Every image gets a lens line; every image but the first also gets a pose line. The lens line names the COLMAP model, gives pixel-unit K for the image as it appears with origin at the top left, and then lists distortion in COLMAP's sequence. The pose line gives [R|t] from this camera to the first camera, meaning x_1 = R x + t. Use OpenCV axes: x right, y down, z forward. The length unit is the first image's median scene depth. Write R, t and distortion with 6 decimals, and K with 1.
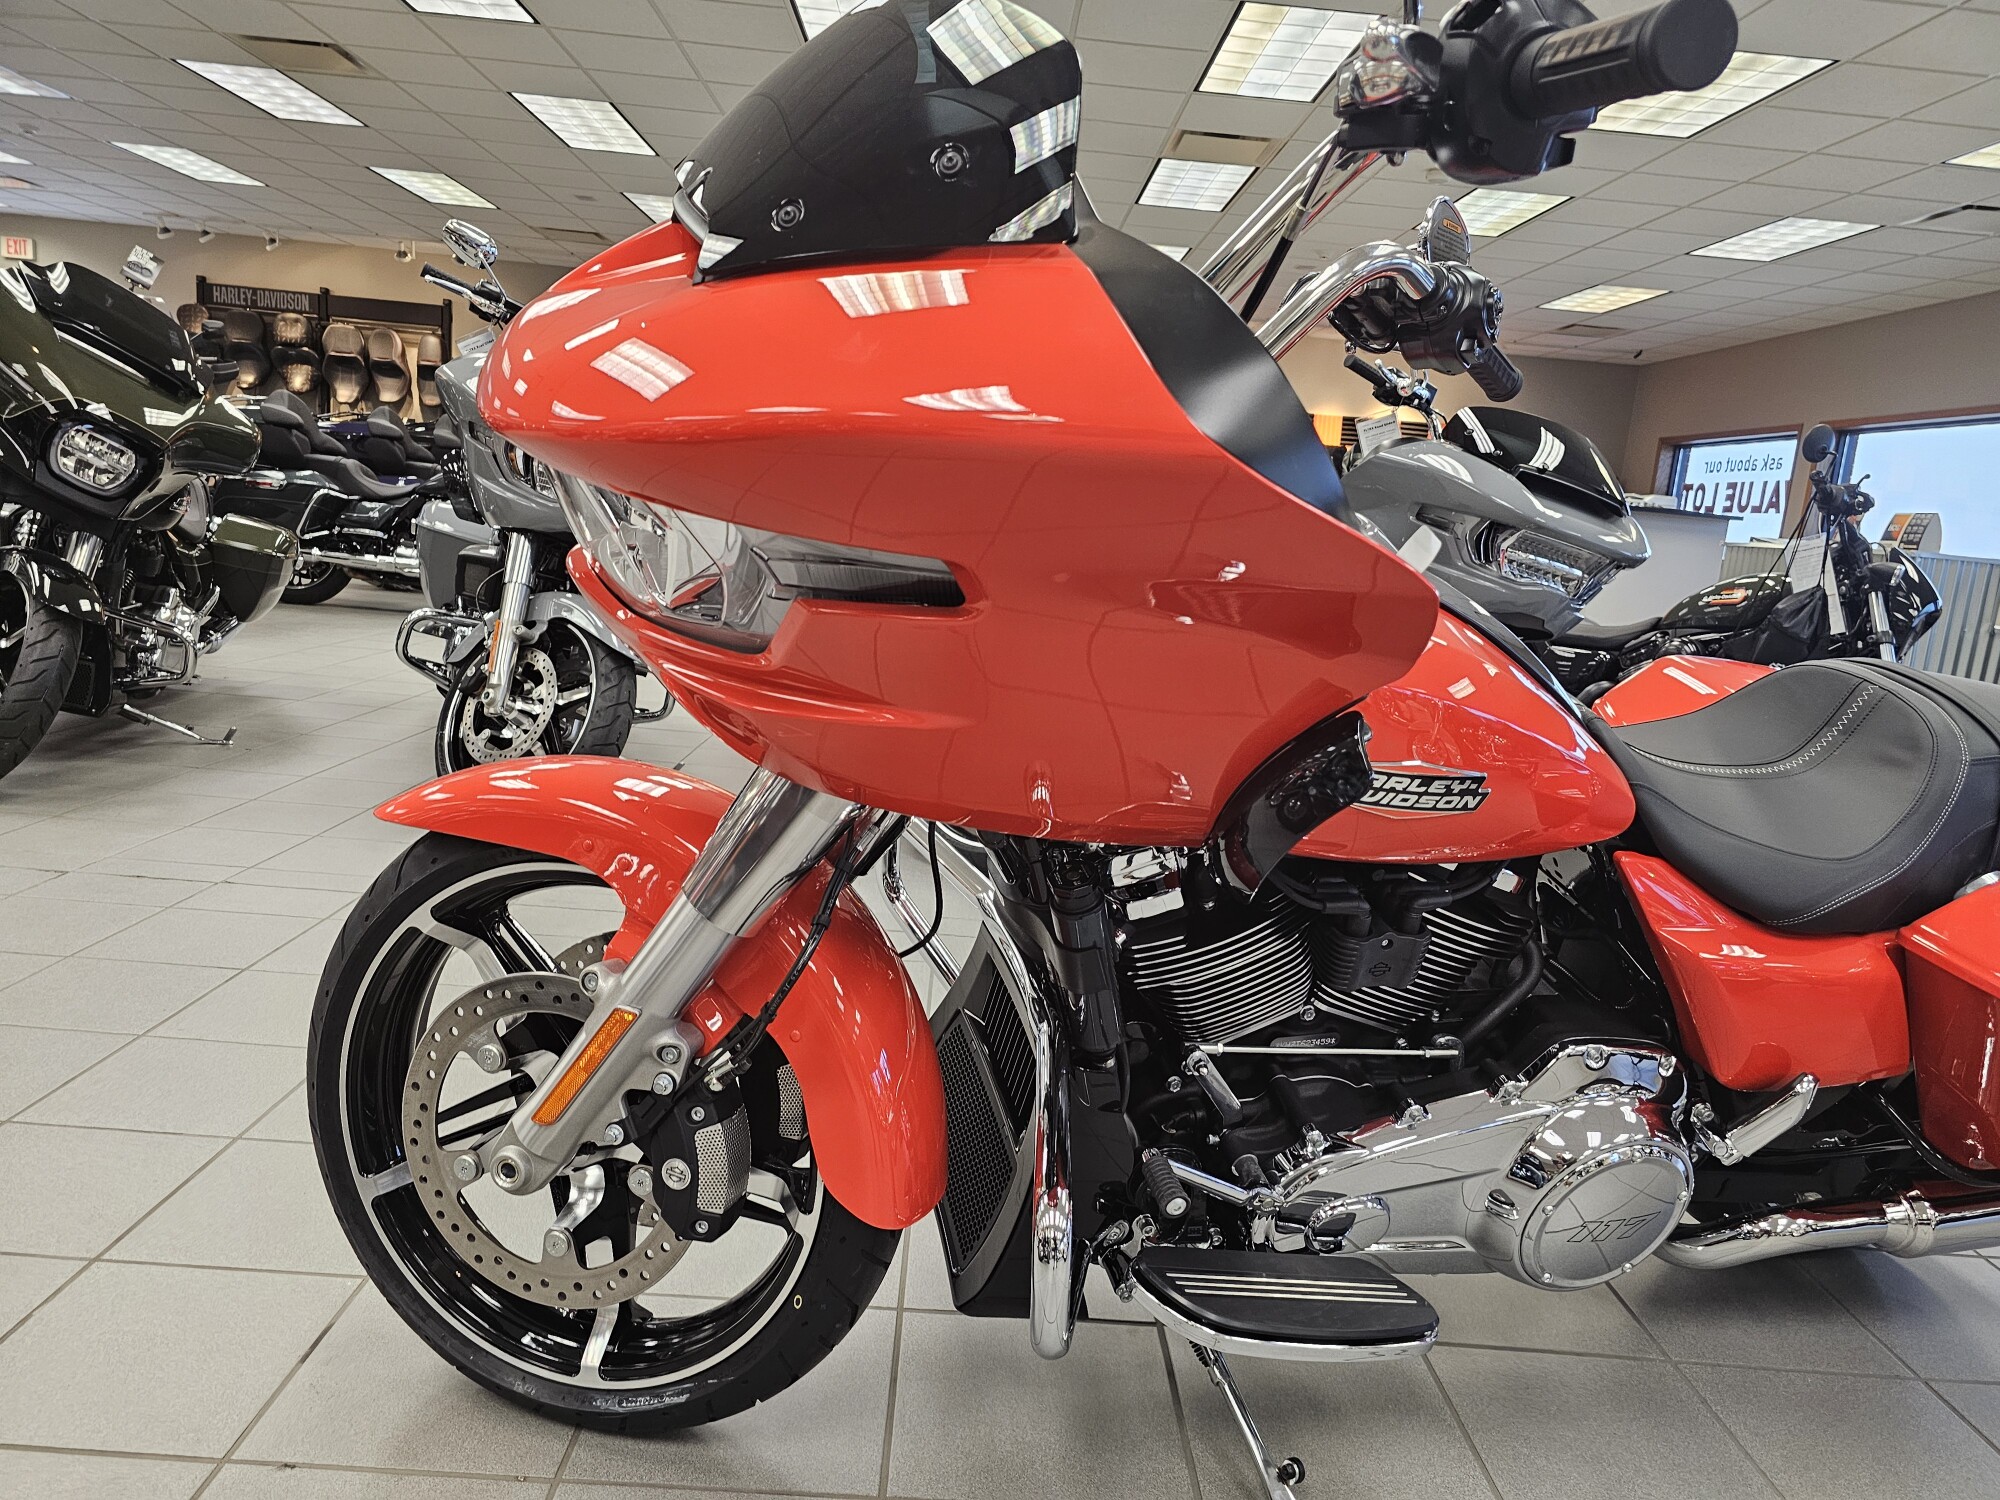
lens RADIAL K [[1346.4, 0, 1012.5], [0, 1346.4, 761.5], [0, 0, 1]] dist [0.026823, -0.025388]
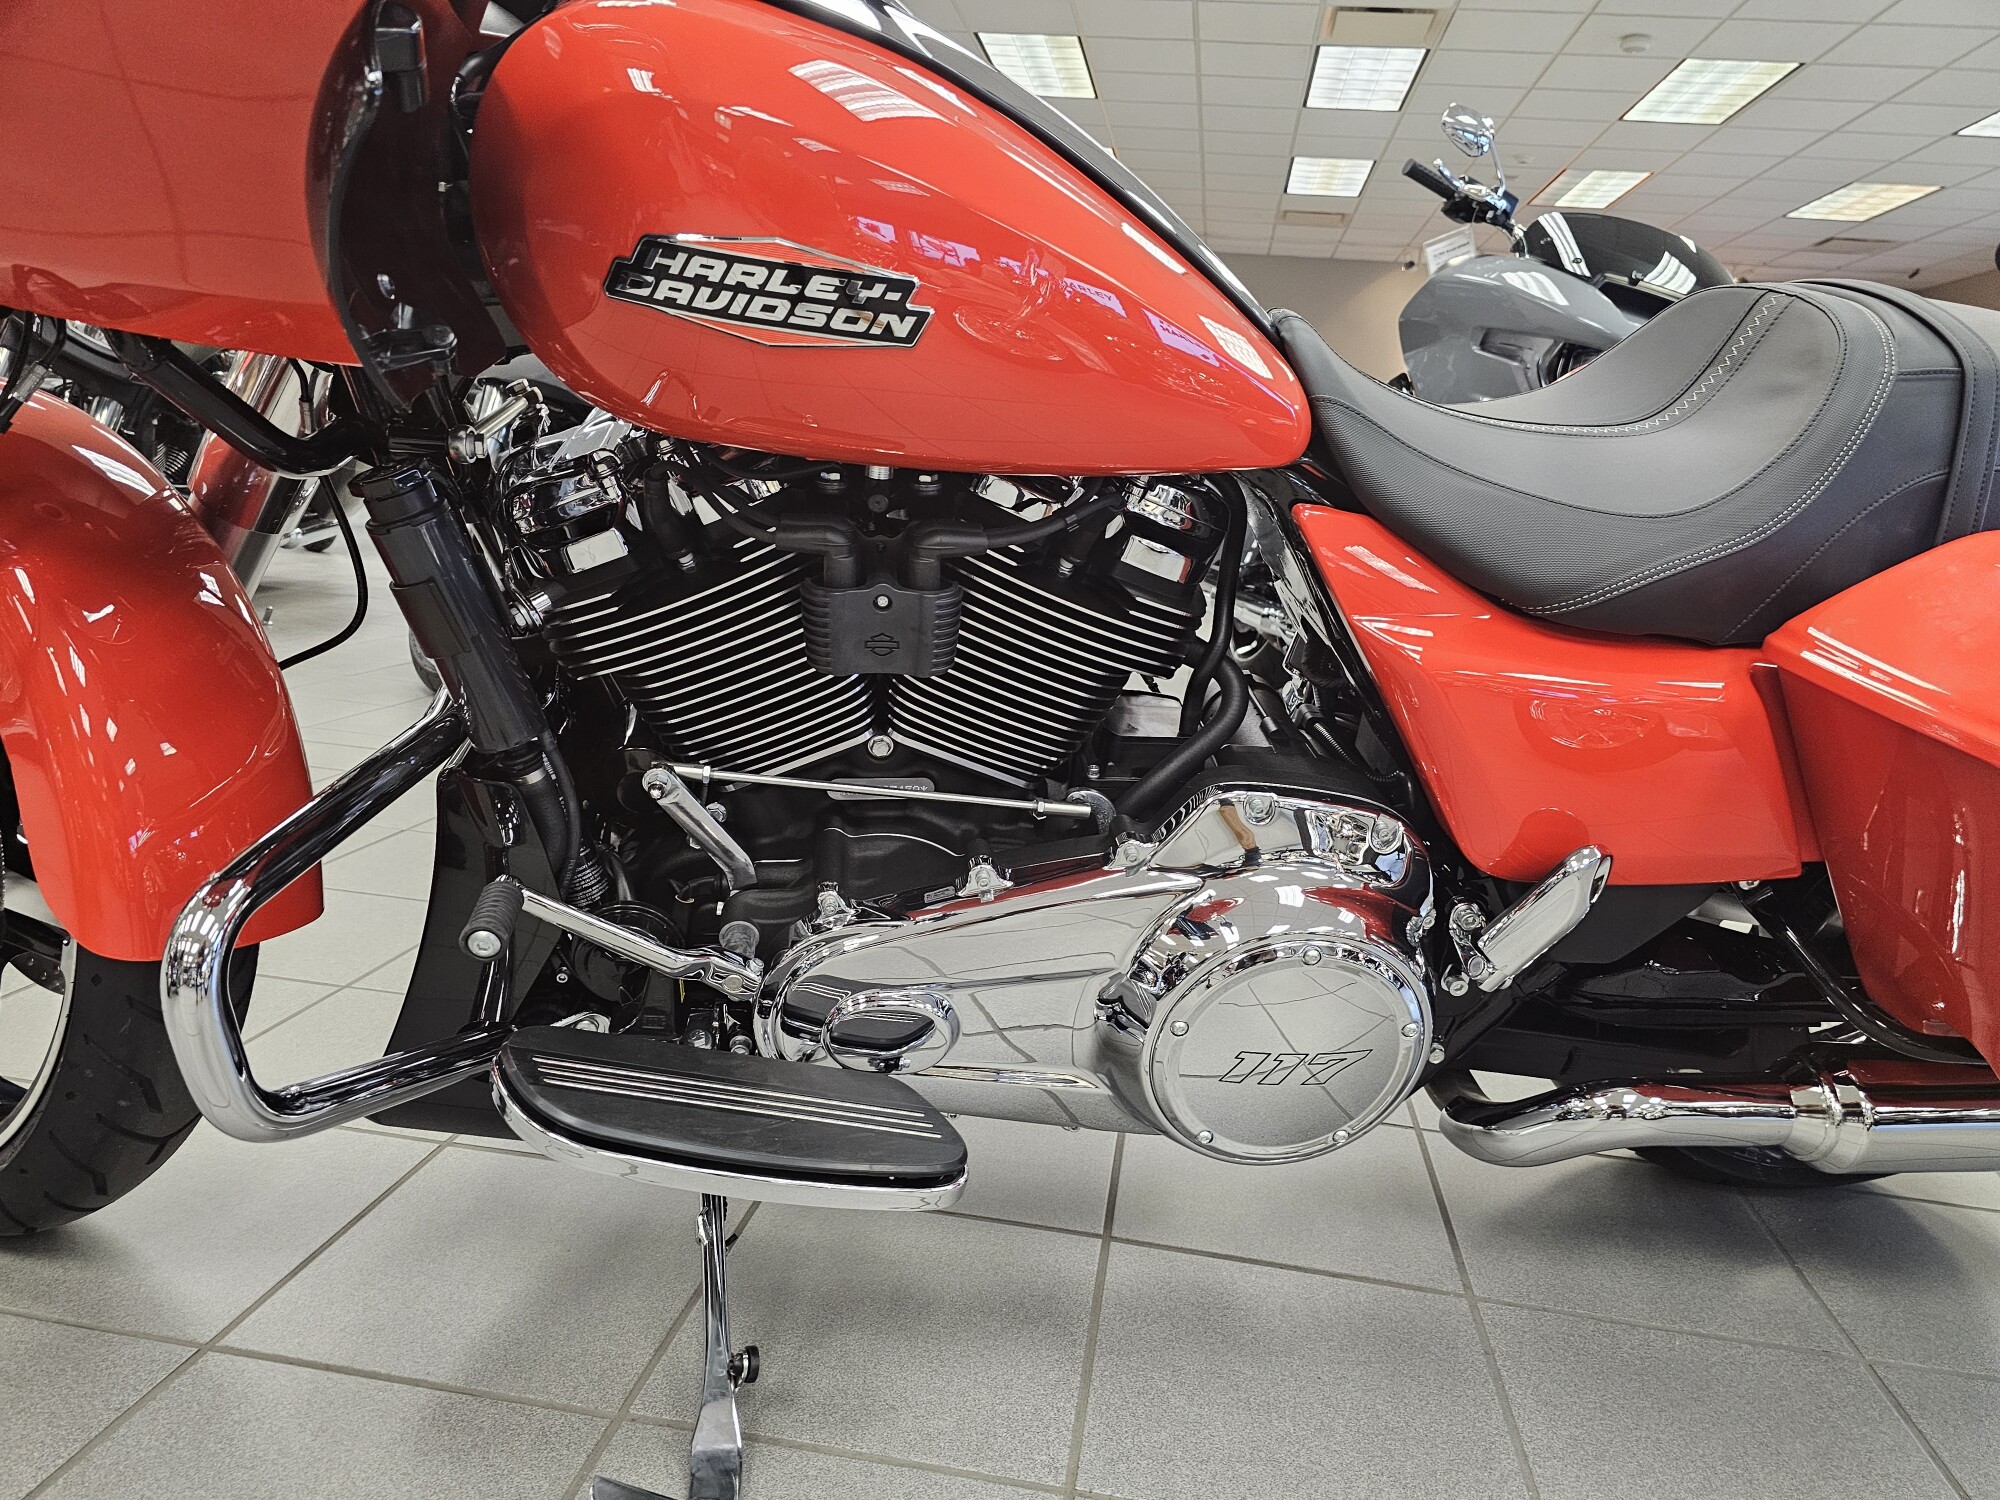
lens RADIAL K [[1357.7, 0, 1019.8], [0, 1357.7, 753.5], [0, 0, 1]] dist [0.058002, -0.069516]
pose [[0.986596, 0.025713, -0.161146, 0.408507], [-0.025221, 0.999669, 0.005099, 0.184077], [0.161223, -0.000967, 0.986917, 0.297520]]
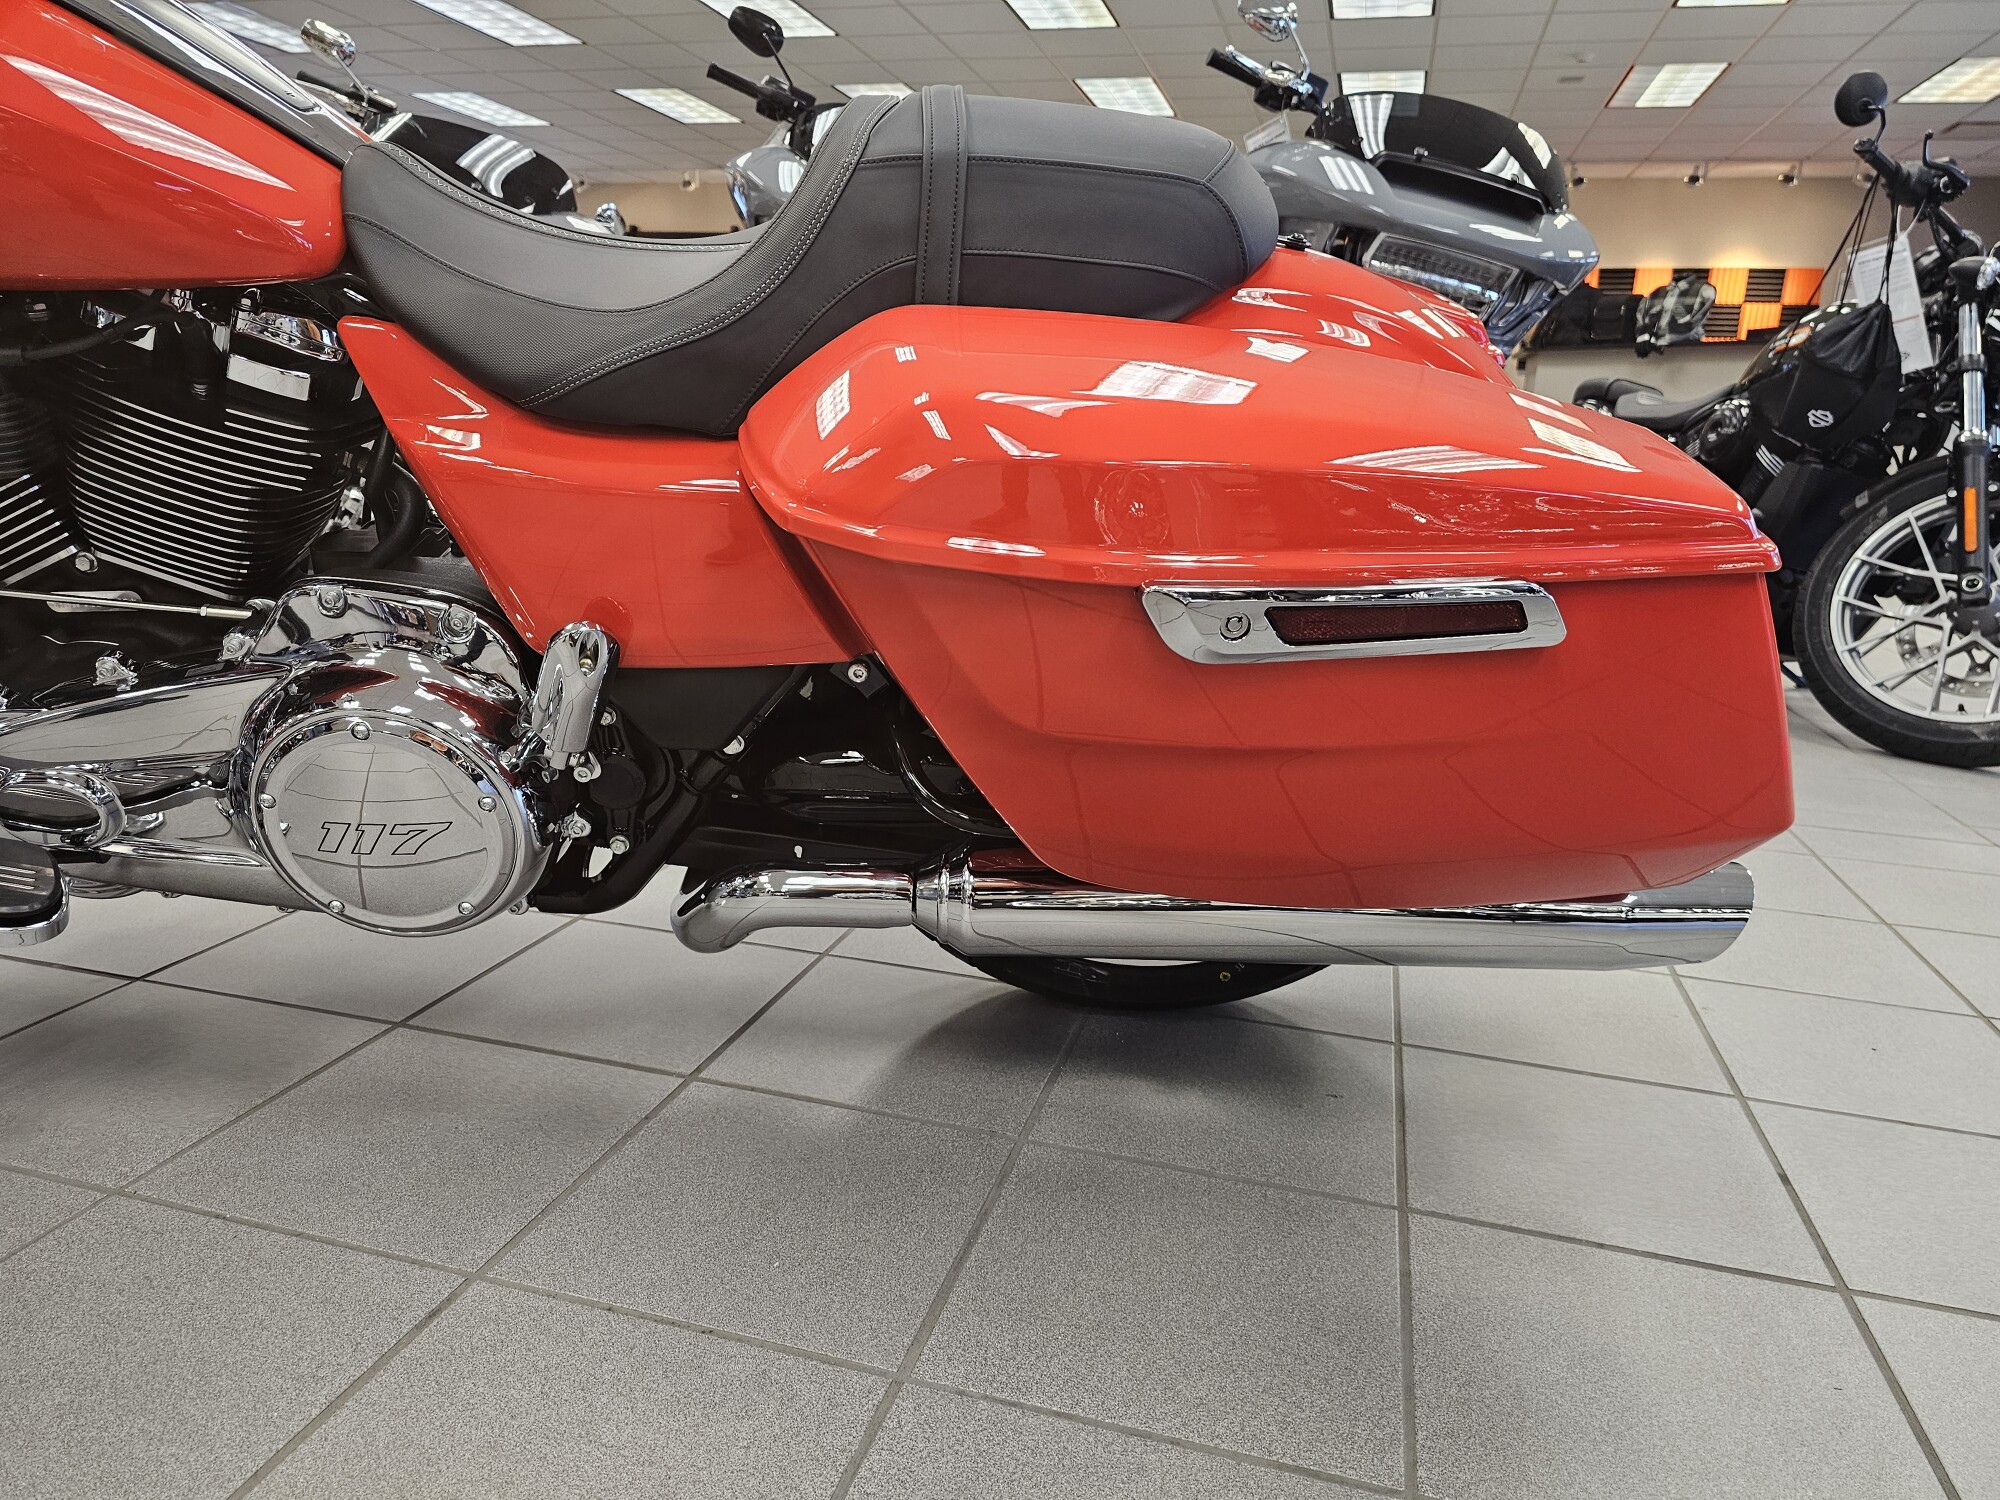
lens RADIAL K [[1351.8, 0, 988.0], [0, 1351.8, 745.6], [0, 0, 1]] dist [0.037850, -0.034238]
pose [[0.956334, 0.023473, -0.291331, 0.966222], [-0.014202, 0.999324, 0.033897, 0.259269], [0.291930, -0.028280, 0.956021, 0.379712]]
